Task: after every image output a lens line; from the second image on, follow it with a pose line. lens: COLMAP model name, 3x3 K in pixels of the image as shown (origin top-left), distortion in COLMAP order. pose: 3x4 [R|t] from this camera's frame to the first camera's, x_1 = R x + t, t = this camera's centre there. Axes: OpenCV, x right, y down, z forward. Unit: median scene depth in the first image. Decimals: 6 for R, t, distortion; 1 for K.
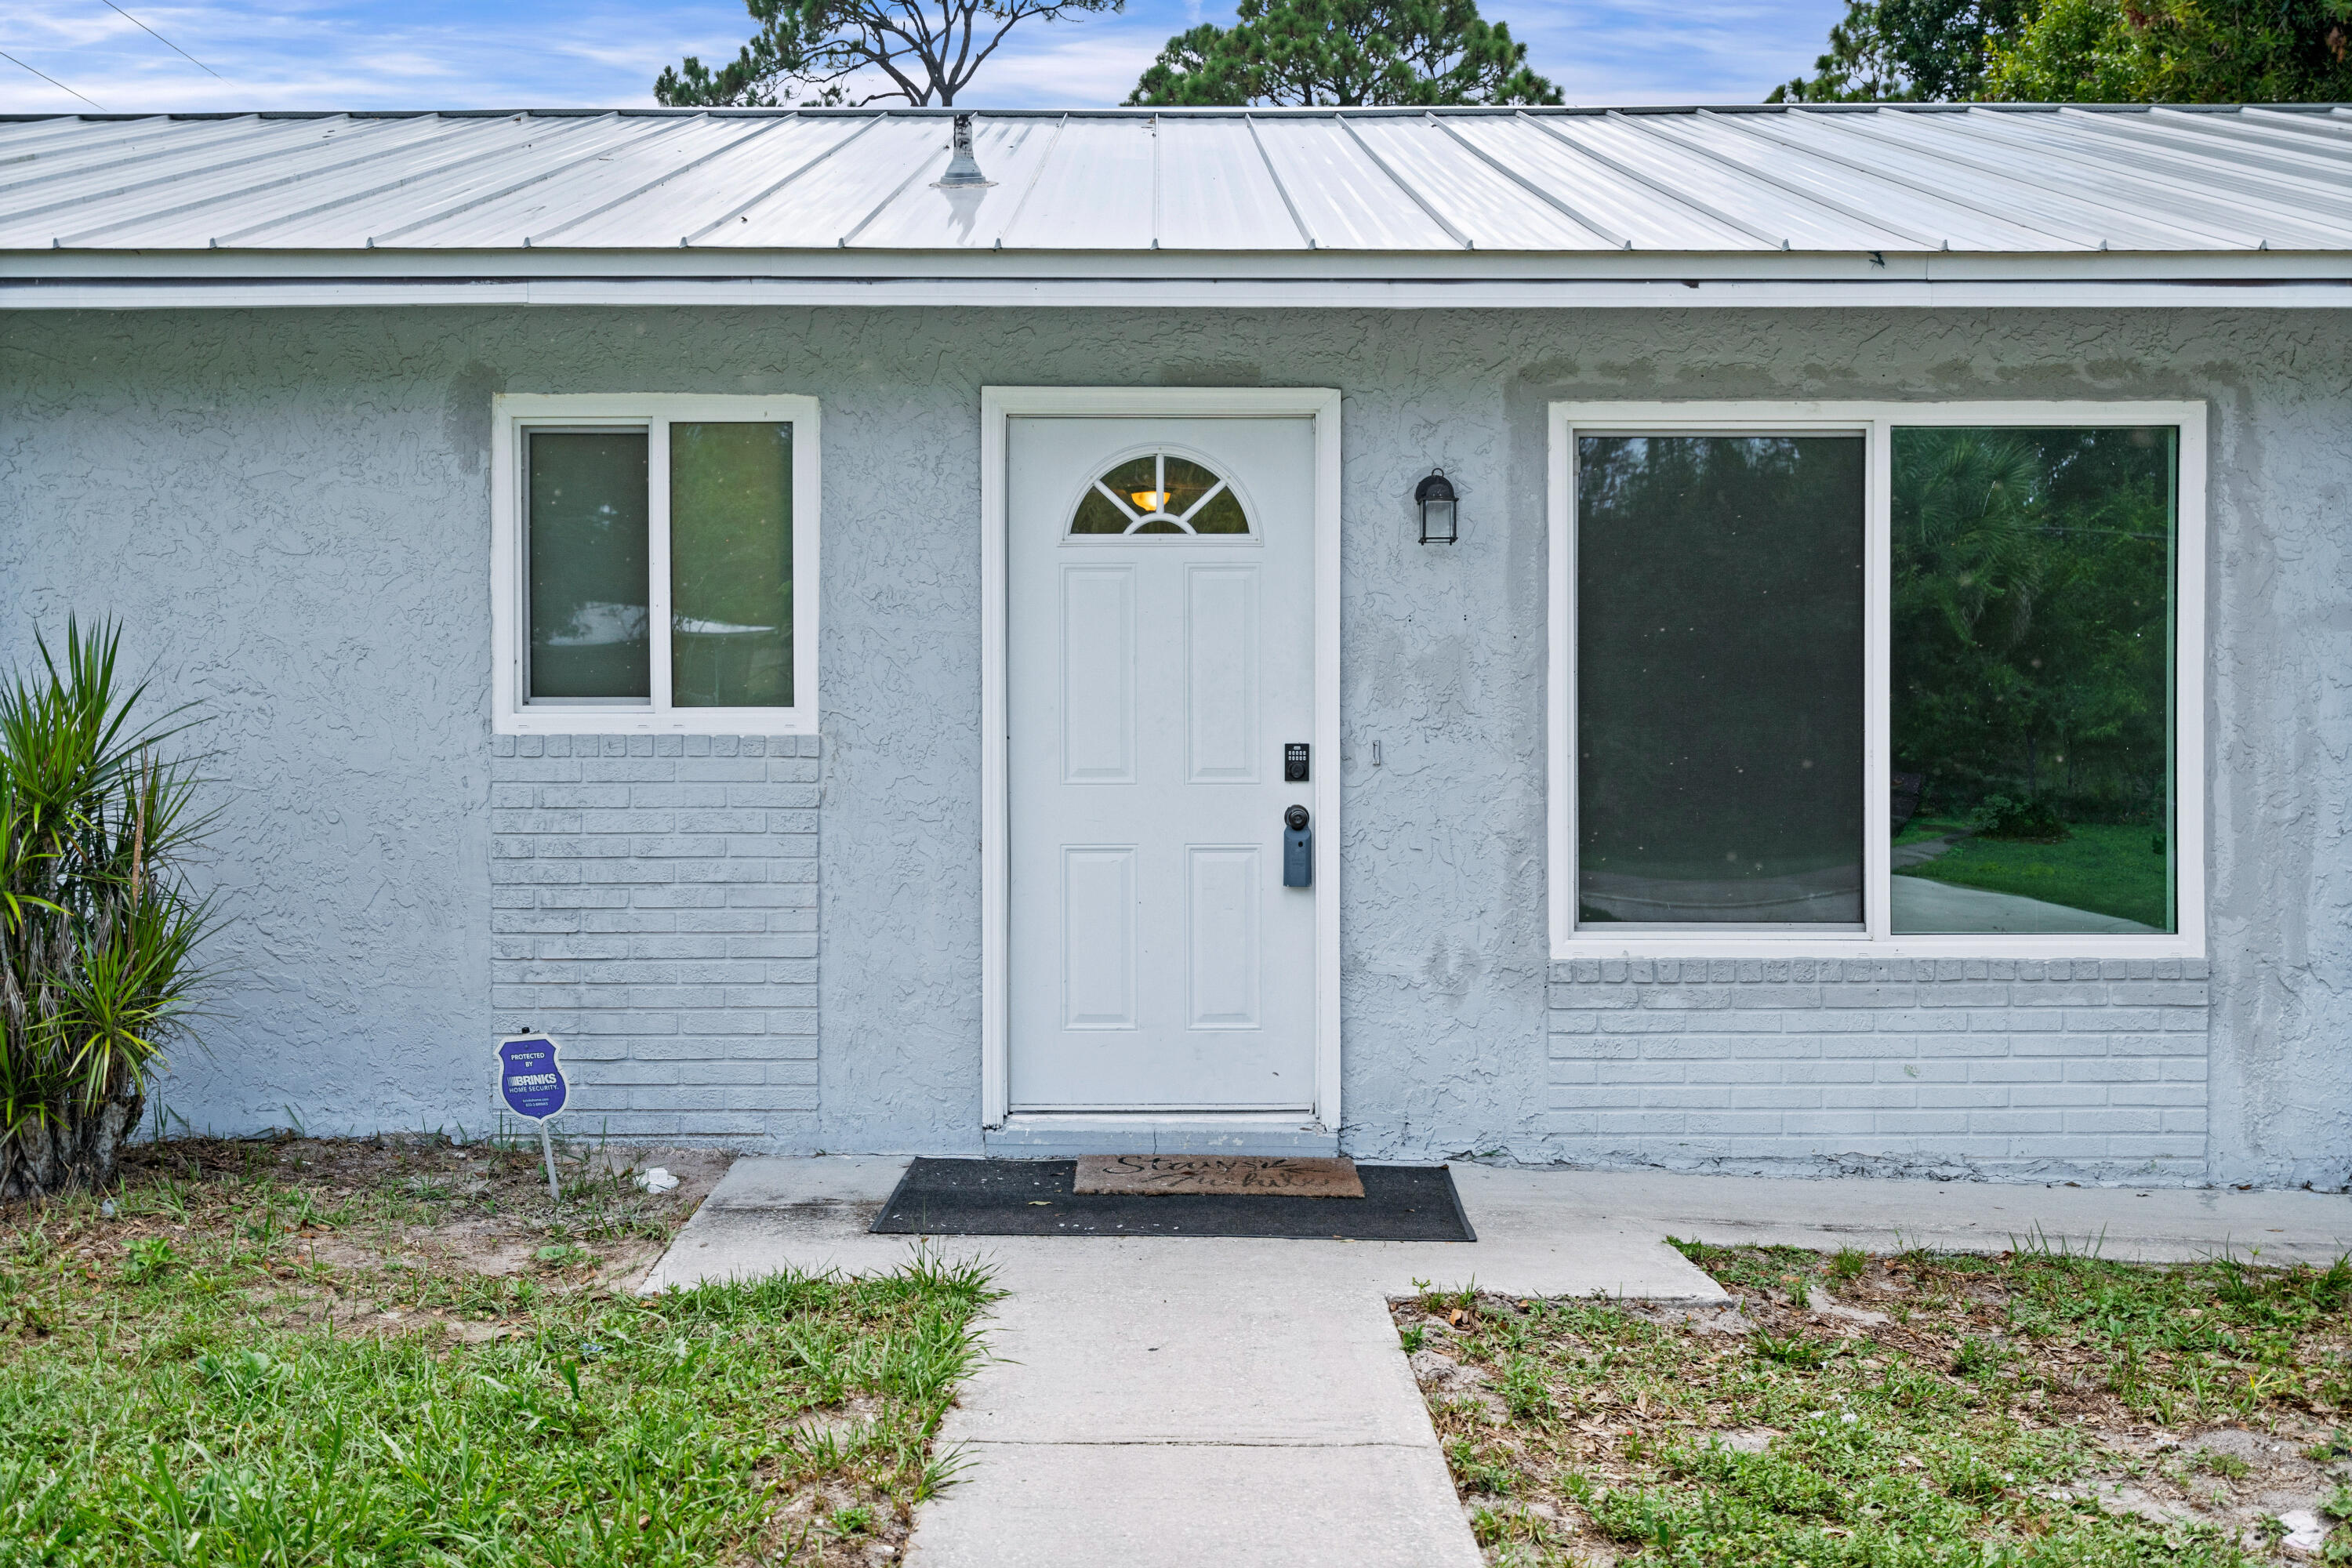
lens RADIAL K [[2347.4, 0, 1138.6], [0, 2347.4, 754.4], [0, 0, 1]] dist [0.016823, 0.000000]
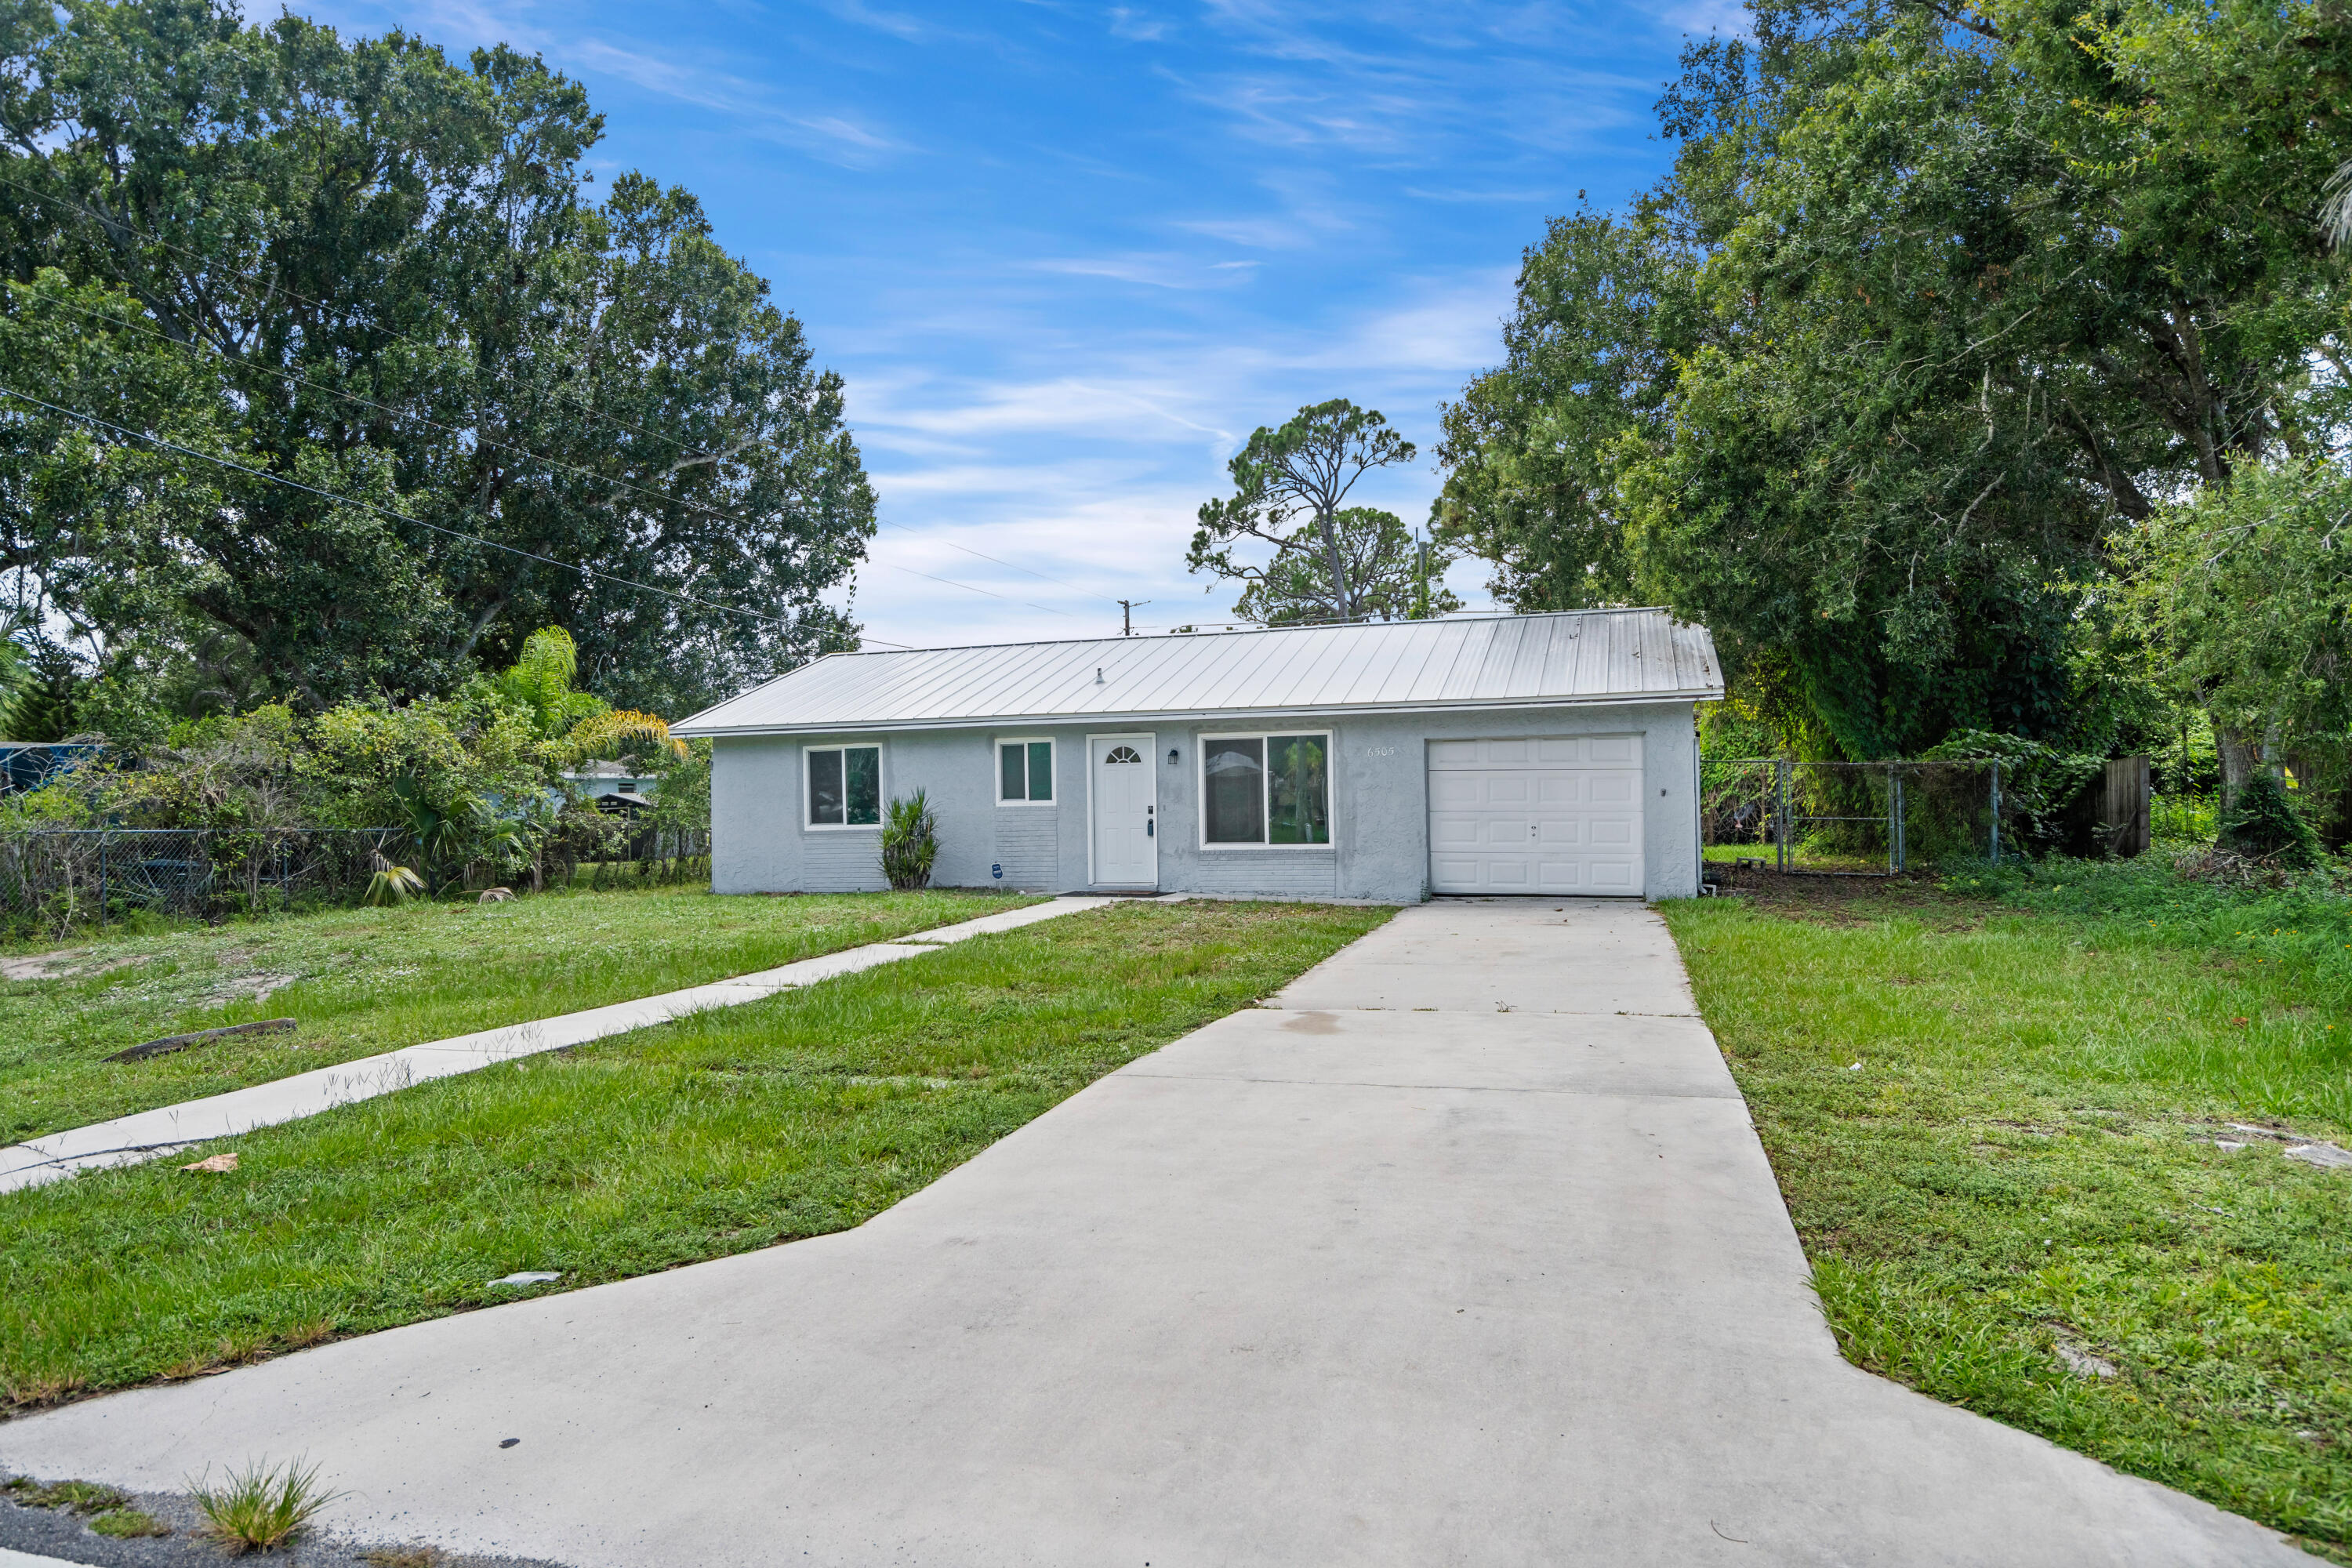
lens RADIAL K [[1463.9, 0, 1168.8], [0, 1463.9, 795.4], [0, 0, 1]] dist [0.007770, -0.001477]
pose [[0.956348, -0.017824, -0.291687, 0.981848], [0.012119, 0.999698, -0.021355, 0.038493], [0.291980, 0.016888, 0.956275, -1.861780]]
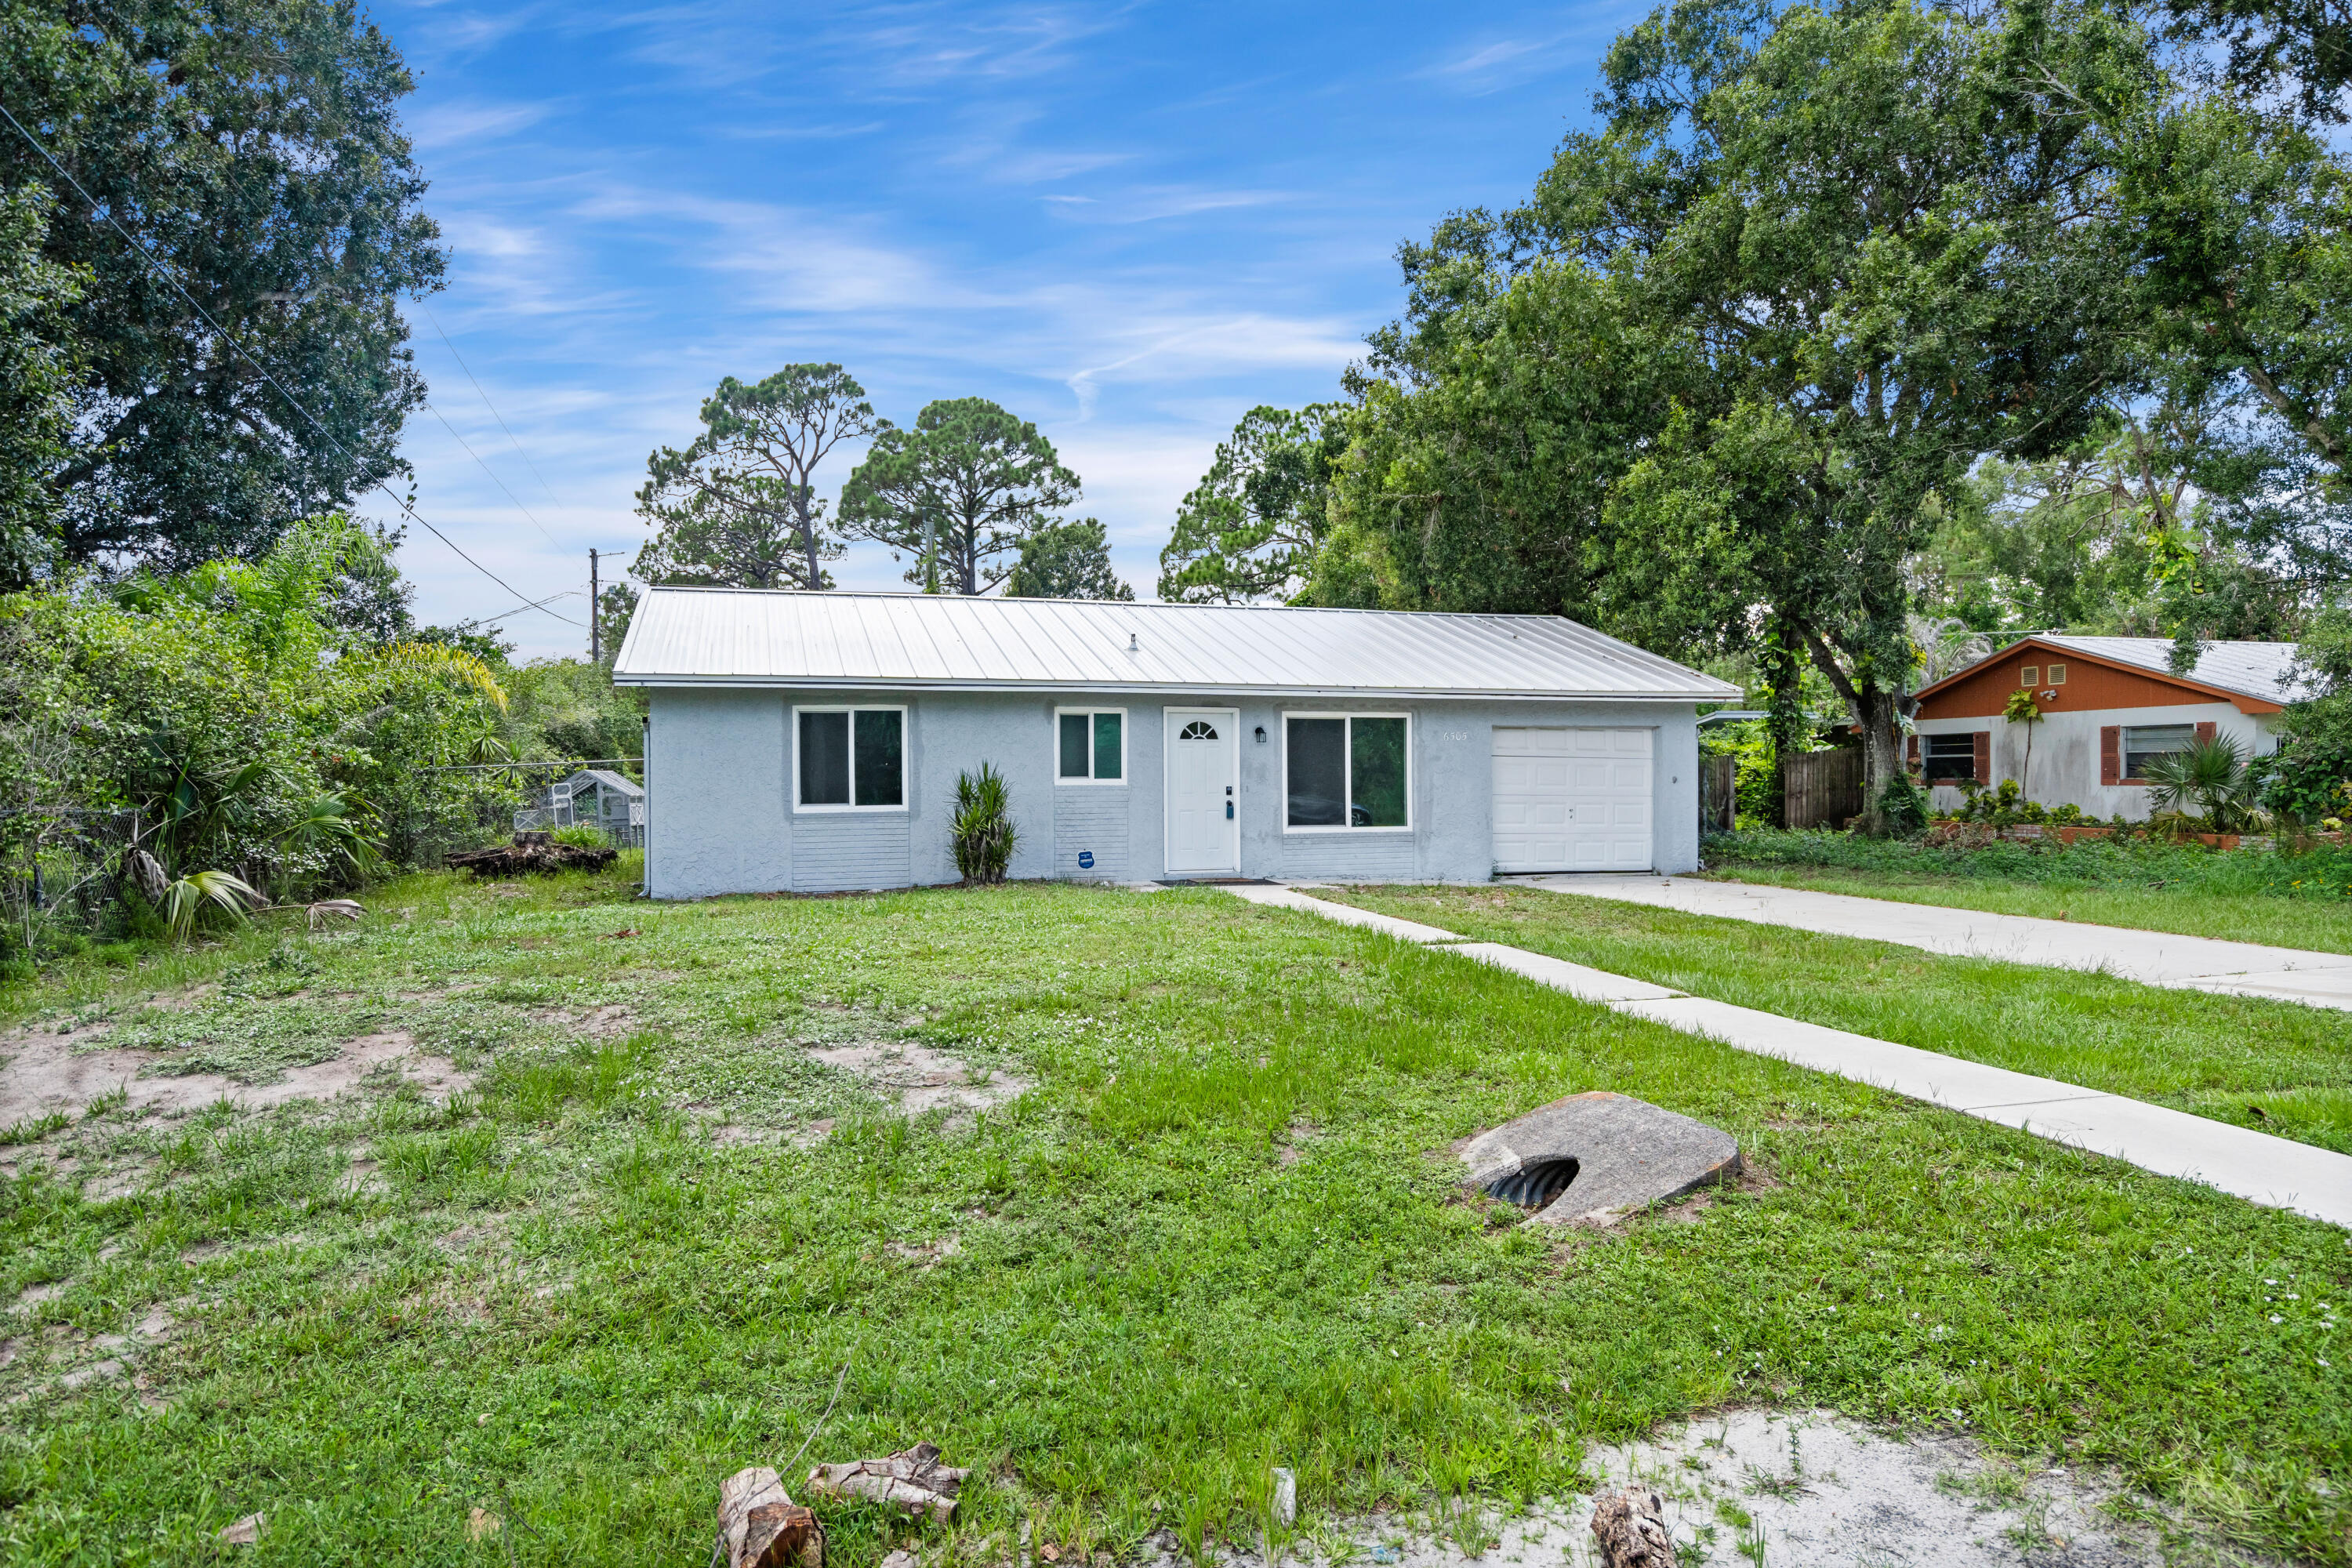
lens RADIAL K [[1388.5, 0, 1181.2], [0, 1388.5, 778.5], [0, 0, 1]] dist [0.010509, -0.001293]
pose [[0.953247, -0.003126, 0.302177, -0.821986], [0.007523, 0.999882, -0.013388, 0.015090], [-0.302100, 0.015035, 0.953158, -1.500083]]
